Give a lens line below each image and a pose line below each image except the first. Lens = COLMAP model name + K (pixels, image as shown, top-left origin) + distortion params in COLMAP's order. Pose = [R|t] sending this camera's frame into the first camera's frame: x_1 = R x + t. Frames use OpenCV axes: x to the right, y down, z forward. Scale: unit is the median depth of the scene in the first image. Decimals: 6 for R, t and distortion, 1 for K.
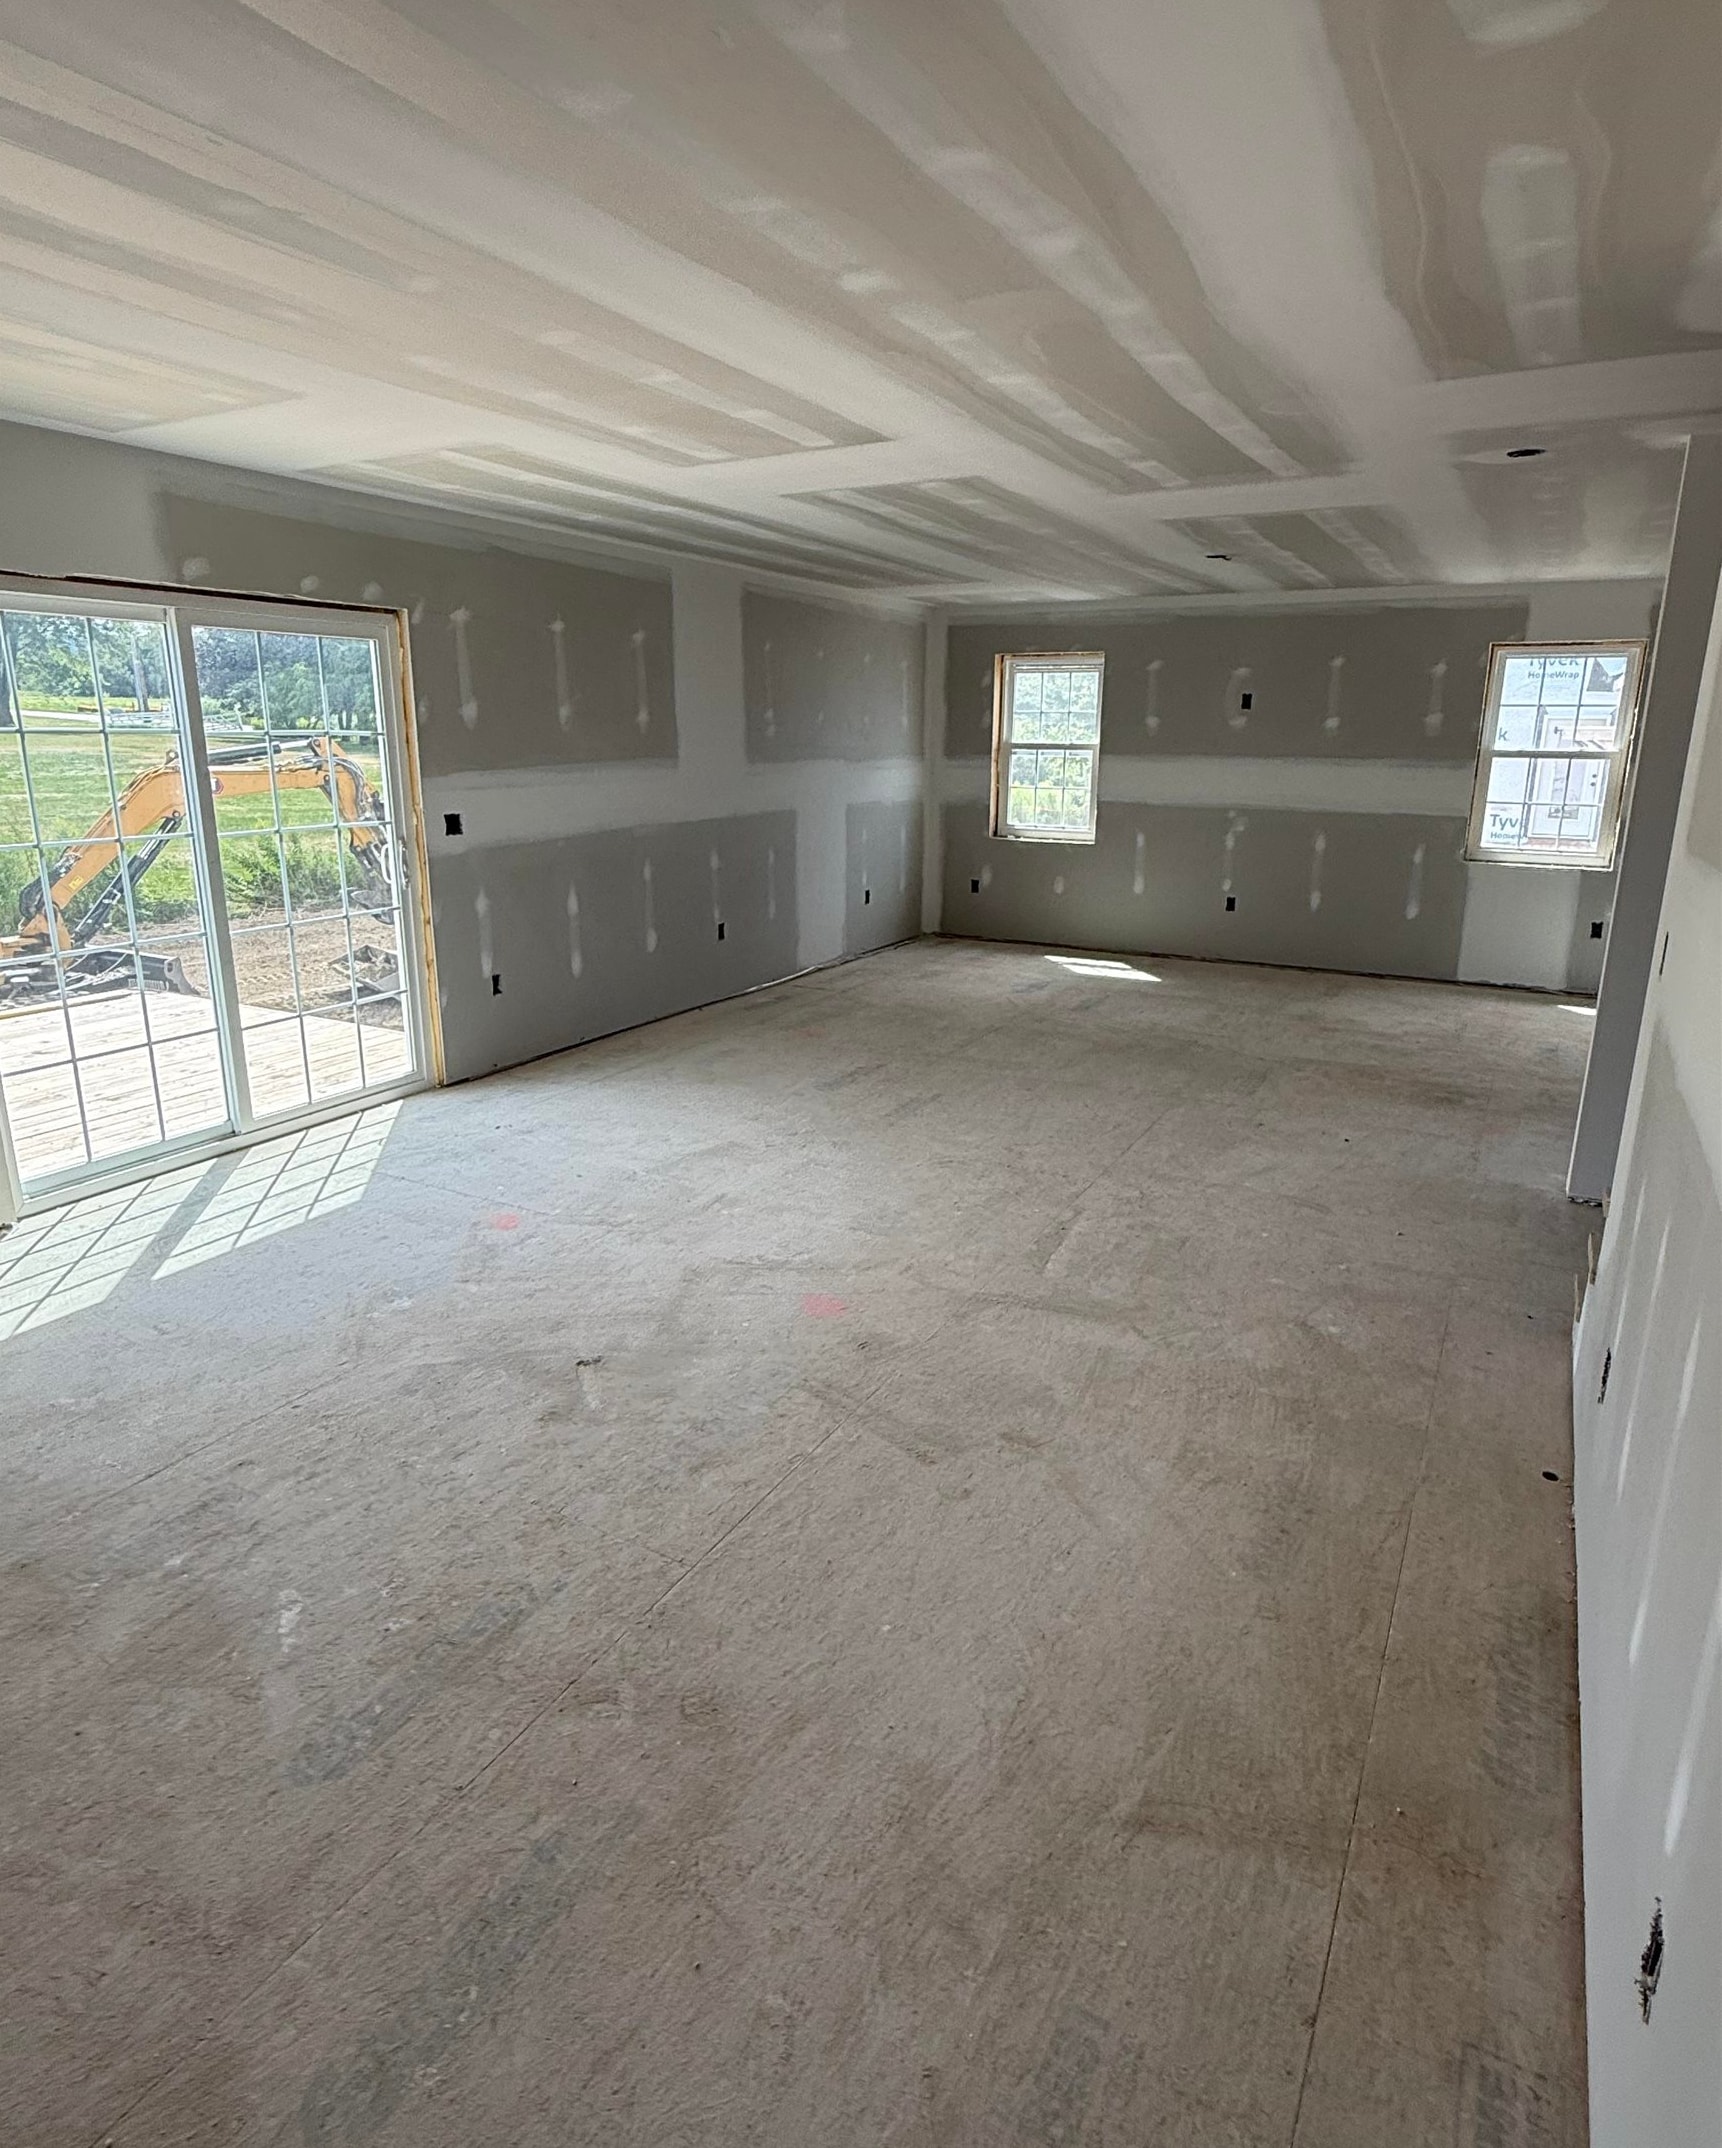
lens RADIAL K [[1257.8, 0, 861.0], [0, 1257.8, 1074.0], [0, 0, 1]] dist [-0.001344, -0.000079]
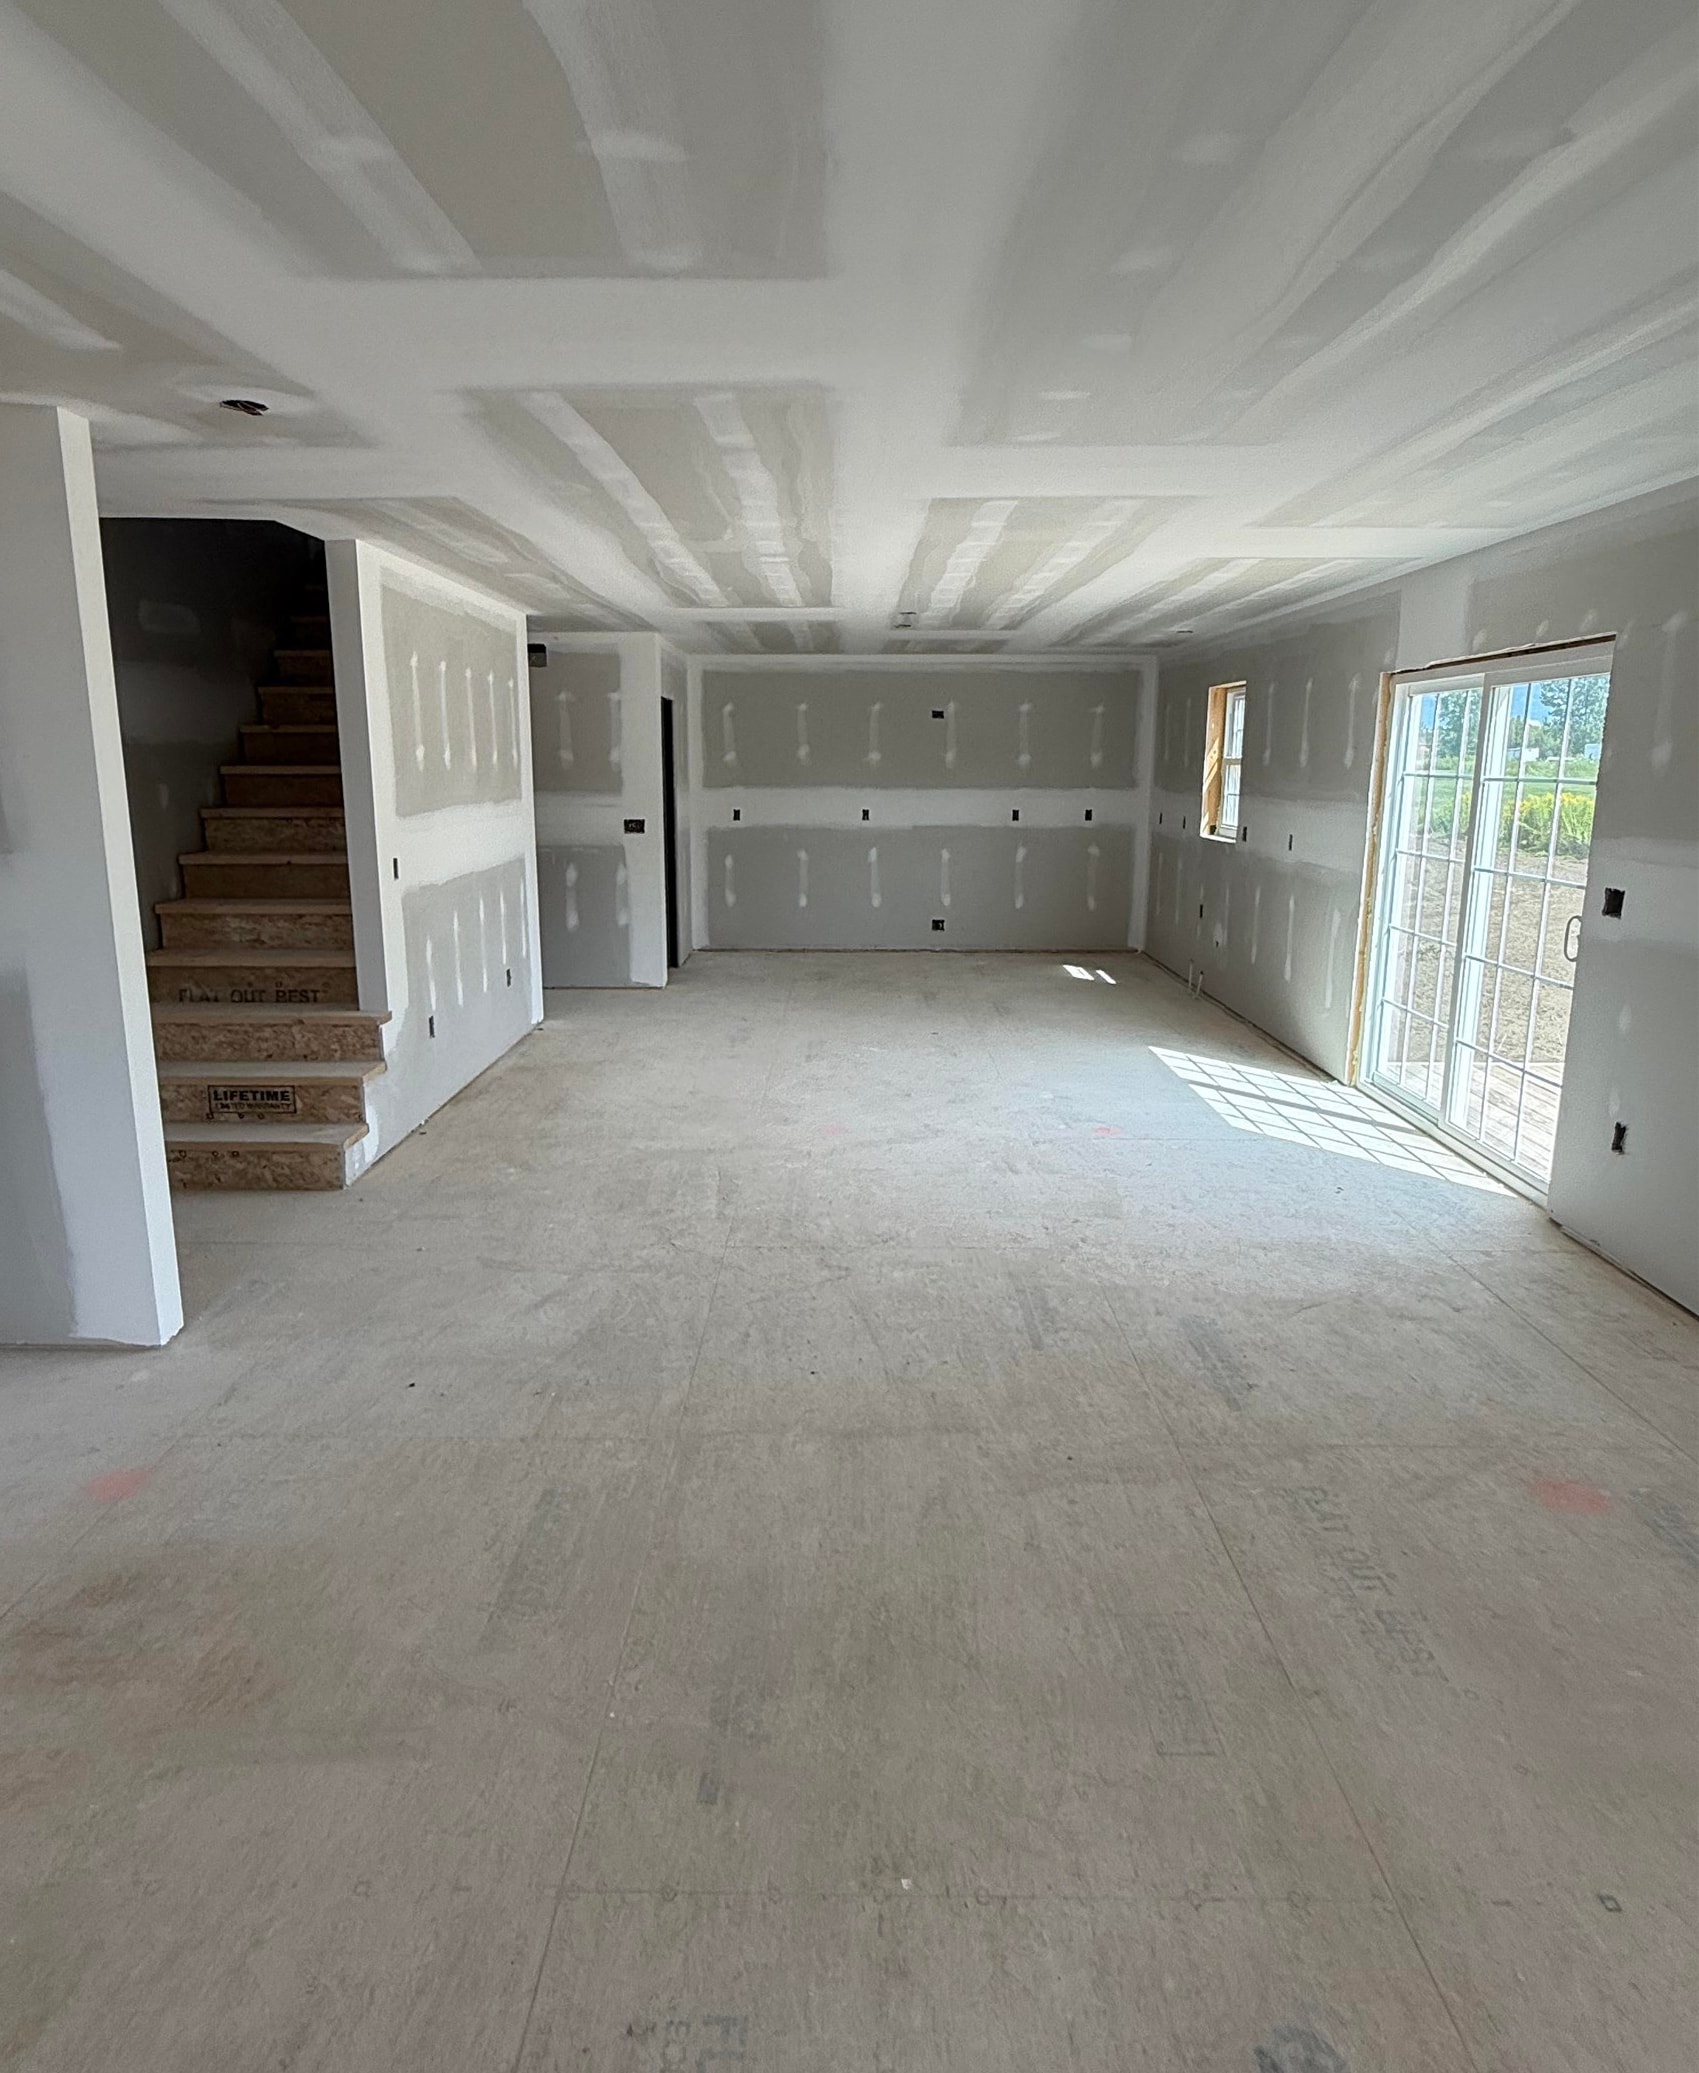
lens RADIAL K [[1259.4, 0, 834.9], [0, 1259.4, 1012.4], [0, 0, 1]] dist [0.007551, 0.001408]
pose [[-0.886959, 0.083320, -0.454270, 0.534714], [-0.130043, 0.898742, 0.418751, -0.484222], [0.443162, 0.430489, -0.786312, 1.731162]]
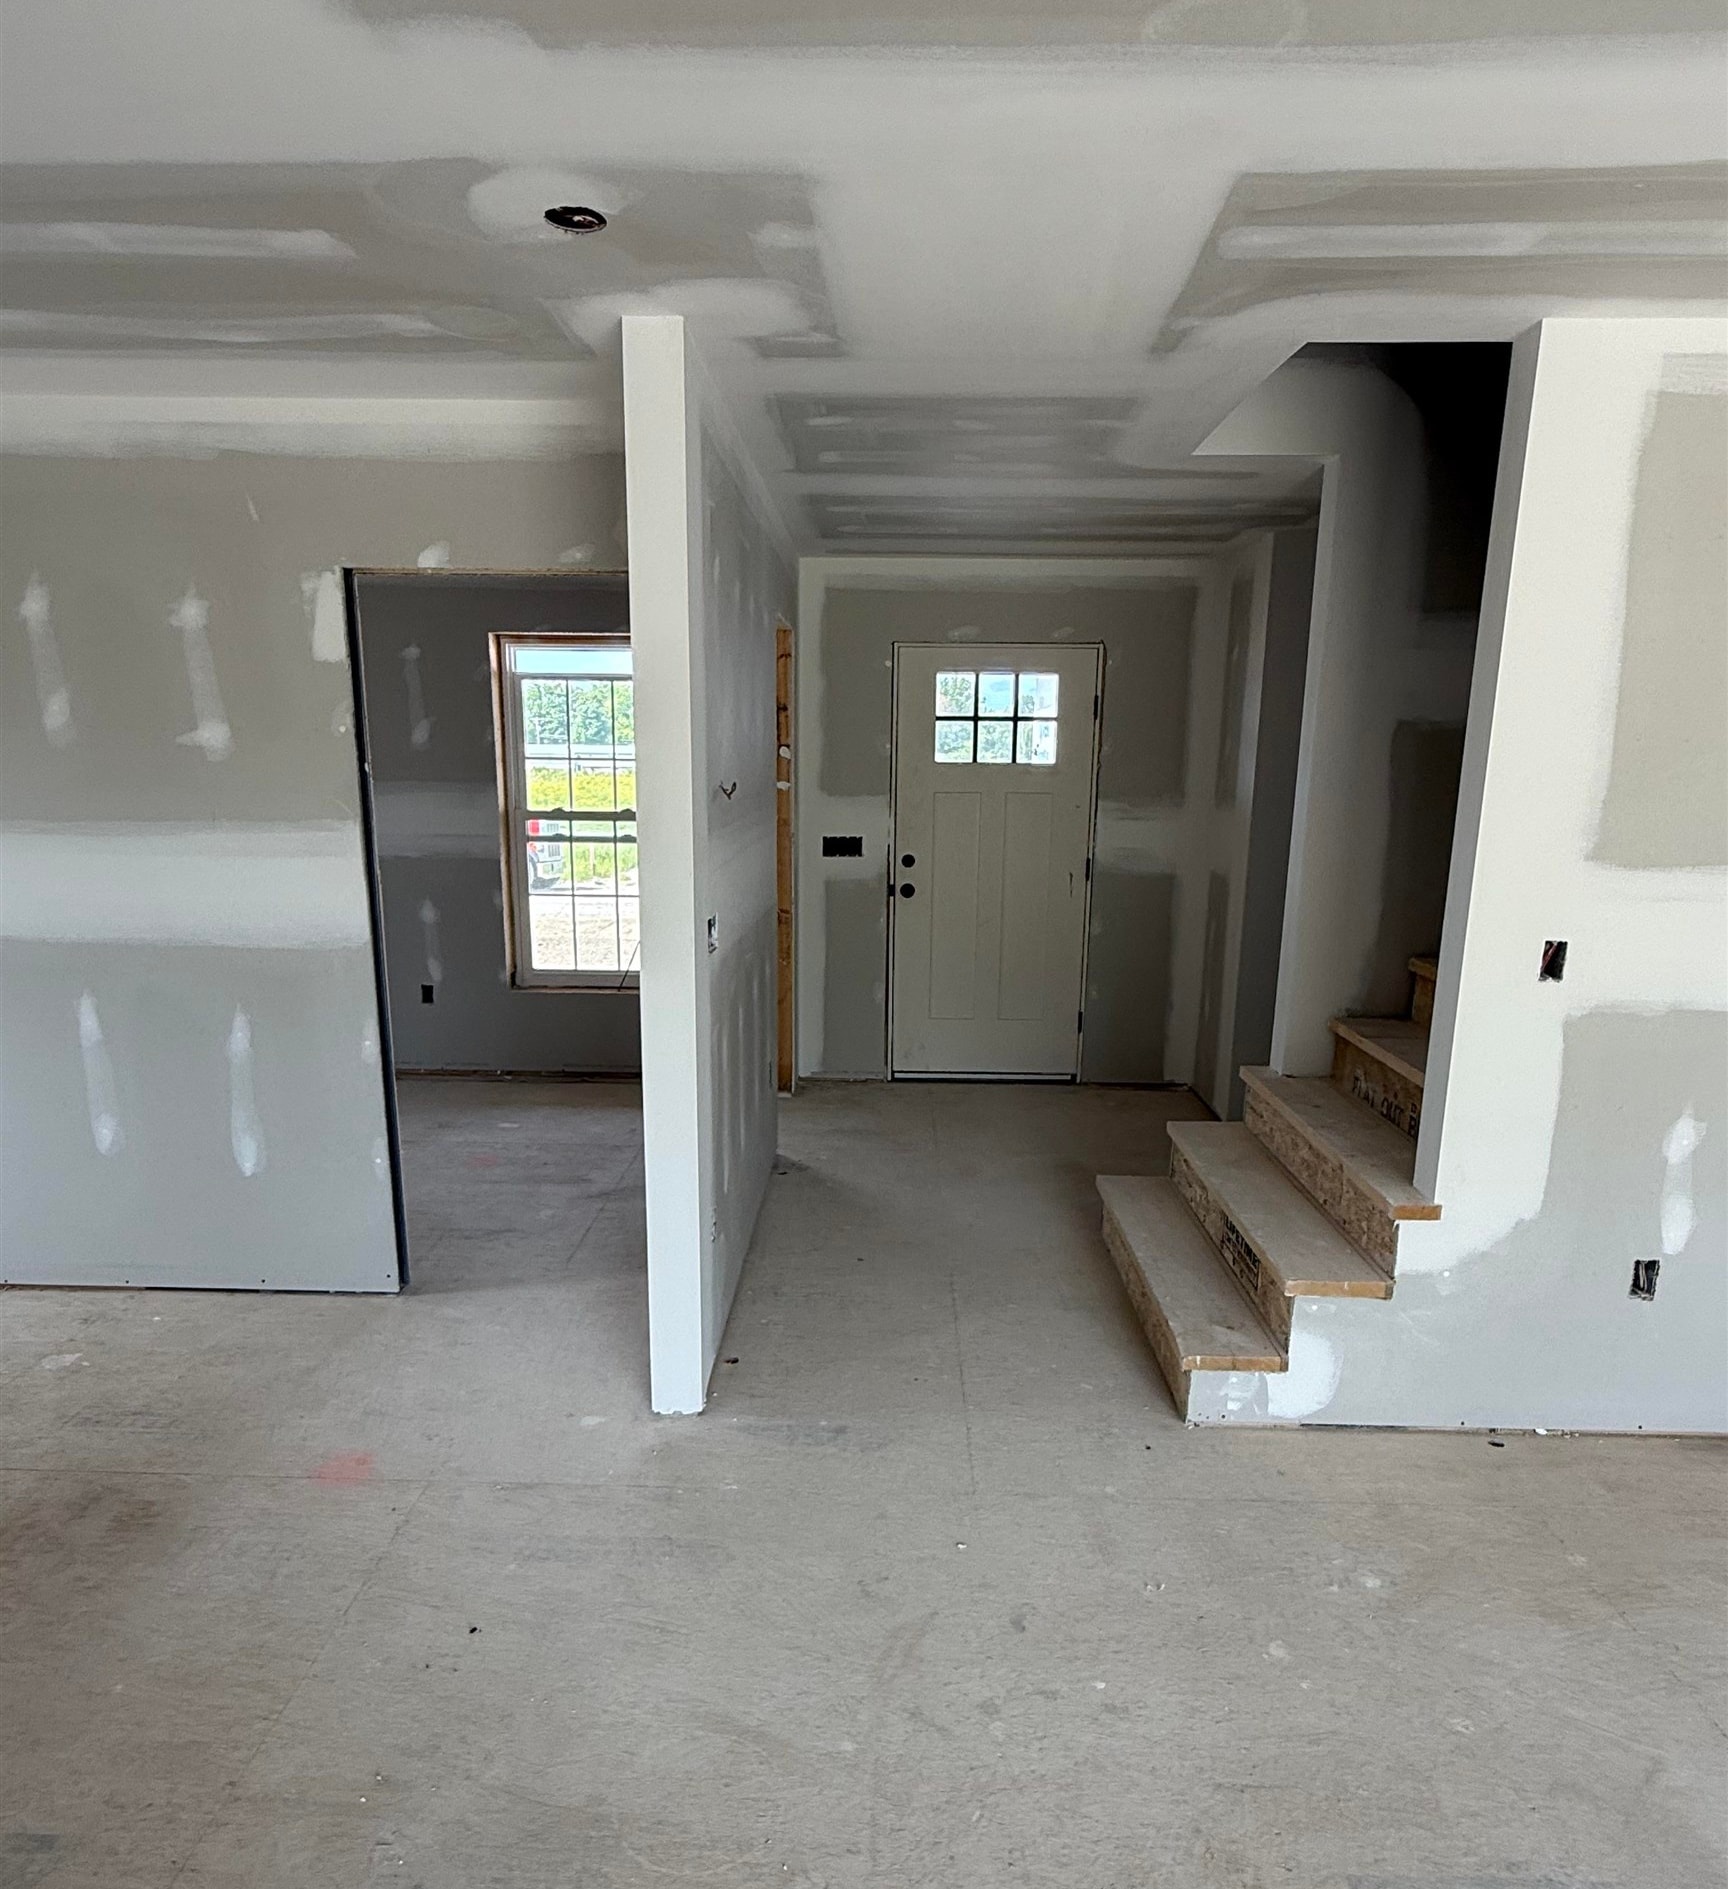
lens RADIAL K [[1204.3, 0, 863.7], [0, 1204.3, 1049.6], [0, 0, 1]] dist [0.003804, 0.002184]
pose [[-0.448543, -0.214931, 0.867533, -0.026241], [0.225009, 0.912235, 0.342342, -0.297890], [-0.864974, 0.348758, -0.360815, 1.081172]]
